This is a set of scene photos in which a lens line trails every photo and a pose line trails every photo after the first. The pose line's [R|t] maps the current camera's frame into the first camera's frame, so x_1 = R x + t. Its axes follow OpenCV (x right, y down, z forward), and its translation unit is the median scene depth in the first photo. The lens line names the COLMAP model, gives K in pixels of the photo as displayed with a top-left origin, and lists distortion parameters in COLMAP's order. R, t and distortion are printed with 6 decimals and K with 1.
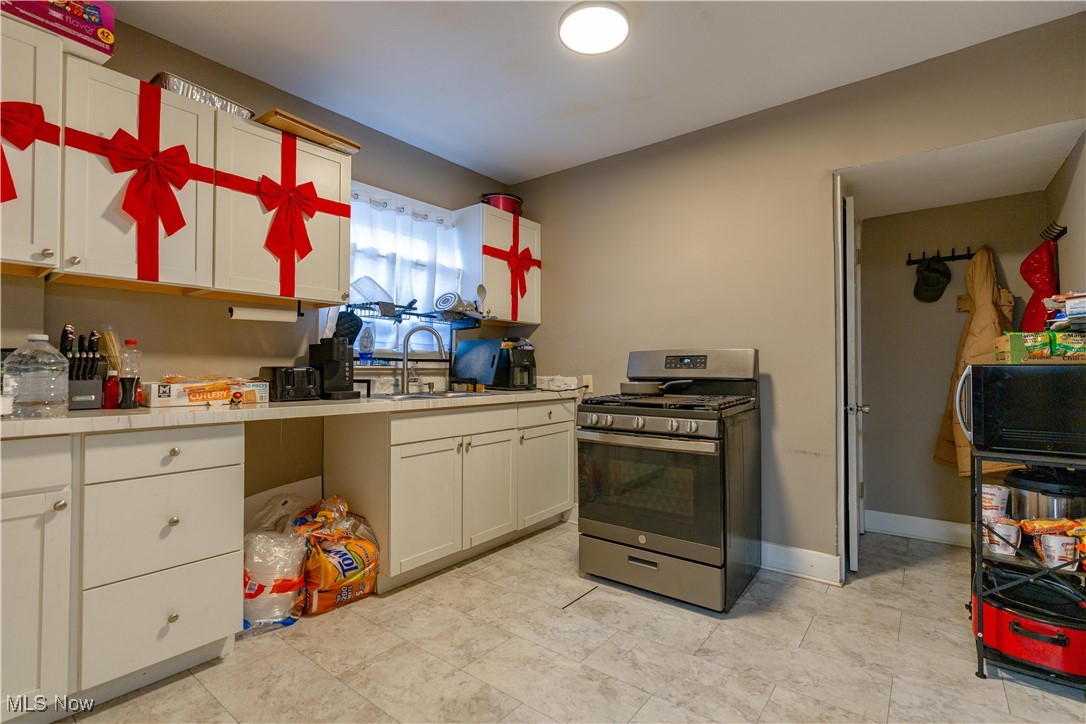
lens RADIAL K [[491.1, 0, 549.3], [0, 491.1, 362.2], [0, 0, 1]] dist [-0.000480, 0.000178]
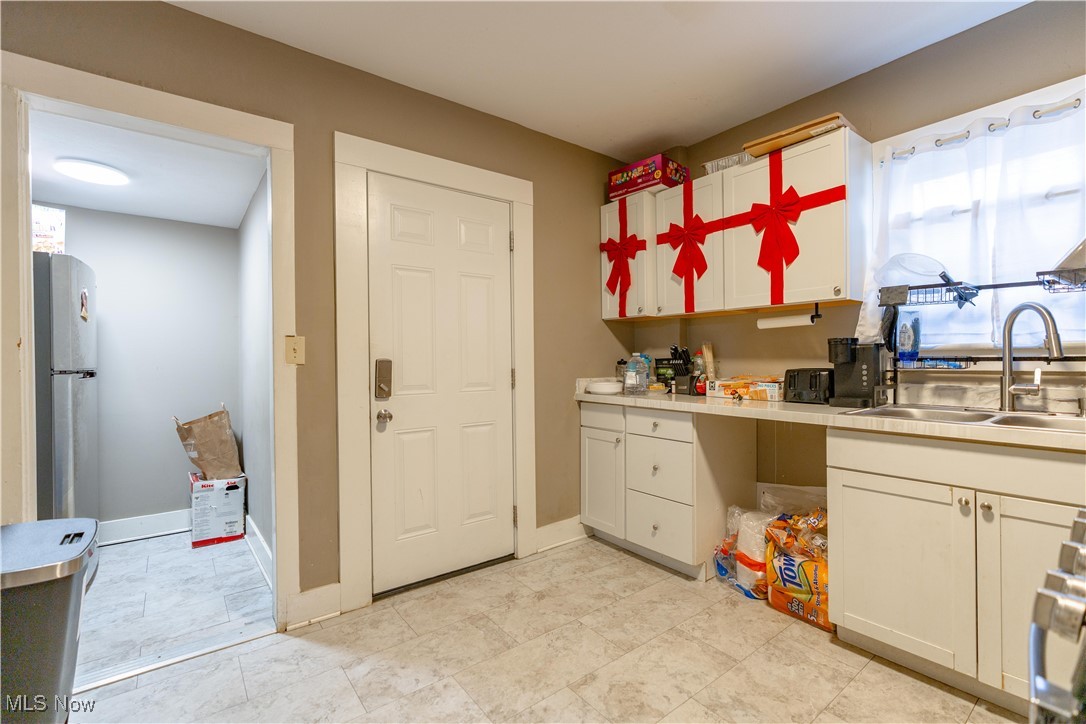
lens RADIAL K [[491.1, 0, 549.3], [0, 491.1, 362.2], [0, 0, 1]] dist [-0.000480, 0.000178]
pose [[-0.242604, 0.012384, -0.970046, 0.684878], [0.026421, 0.999632, 0.006154, -0.029830], [0.969766, -0.024137, -0.242842, 0.842264]]
